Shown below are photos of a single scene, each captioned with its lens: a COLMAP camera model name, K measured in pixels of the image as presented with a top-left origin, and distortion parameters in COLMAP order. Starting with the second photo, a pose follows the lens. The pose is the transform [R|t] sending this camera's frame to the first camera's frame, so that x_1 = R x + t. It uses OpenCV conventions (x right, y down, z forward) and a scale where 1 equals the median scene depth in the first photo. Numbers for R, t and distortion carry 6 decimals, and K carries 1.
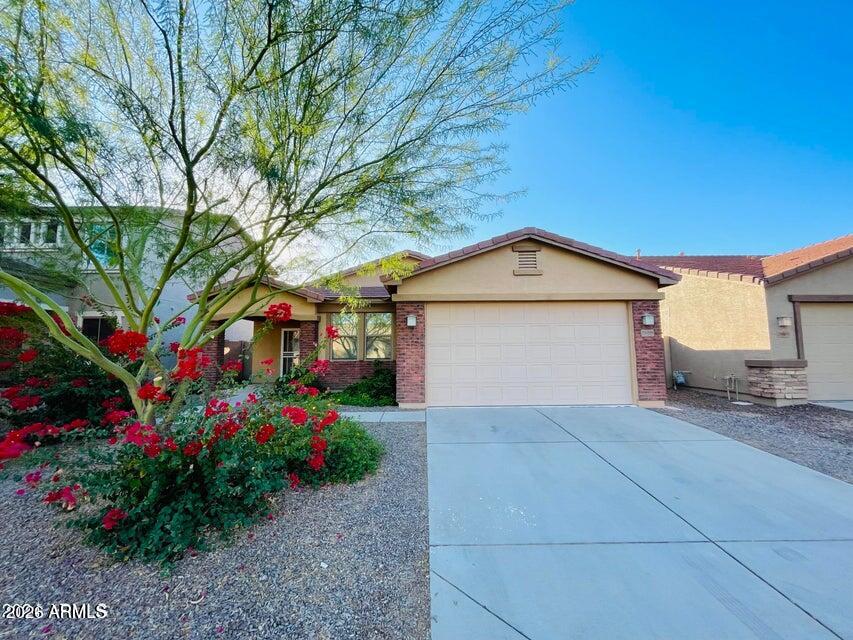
lens RADIAL K [[345.4, 0, 425.5], [0, 345.4, 318.5], [0, 0, 1]] dist [-0.002275, -0.000190]
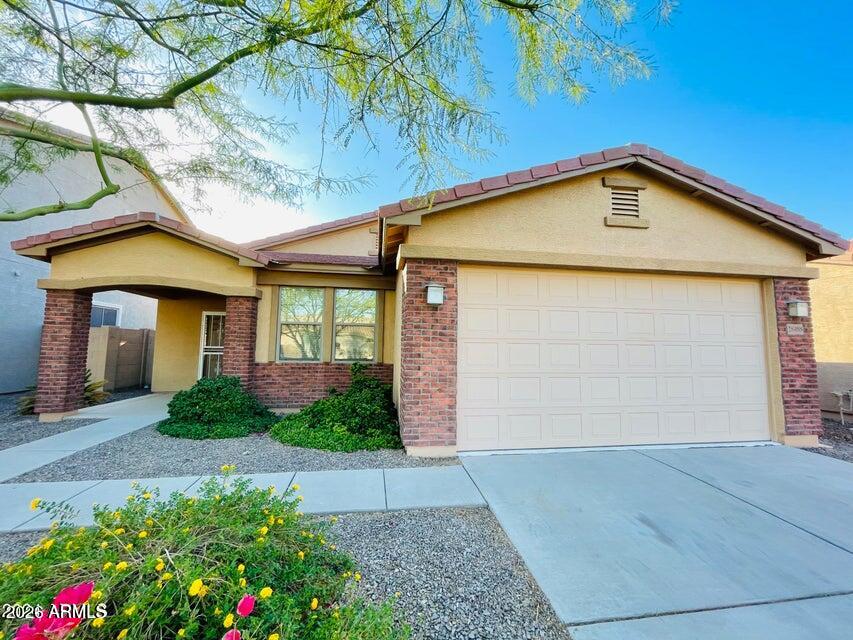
lens RADIAL K [[345.4, 0, 425.5], [0, 345.4, 318.5], [0, 0, 1]] dist [-0.002275, -0.000190]
pose [[0.990428, 0.032430, 0.134163, -0.124046], [-0.033467, 0.999425, 0.005485, 0.041104], [-0.133908, -0.009923, 0.990944, 0.454983]]
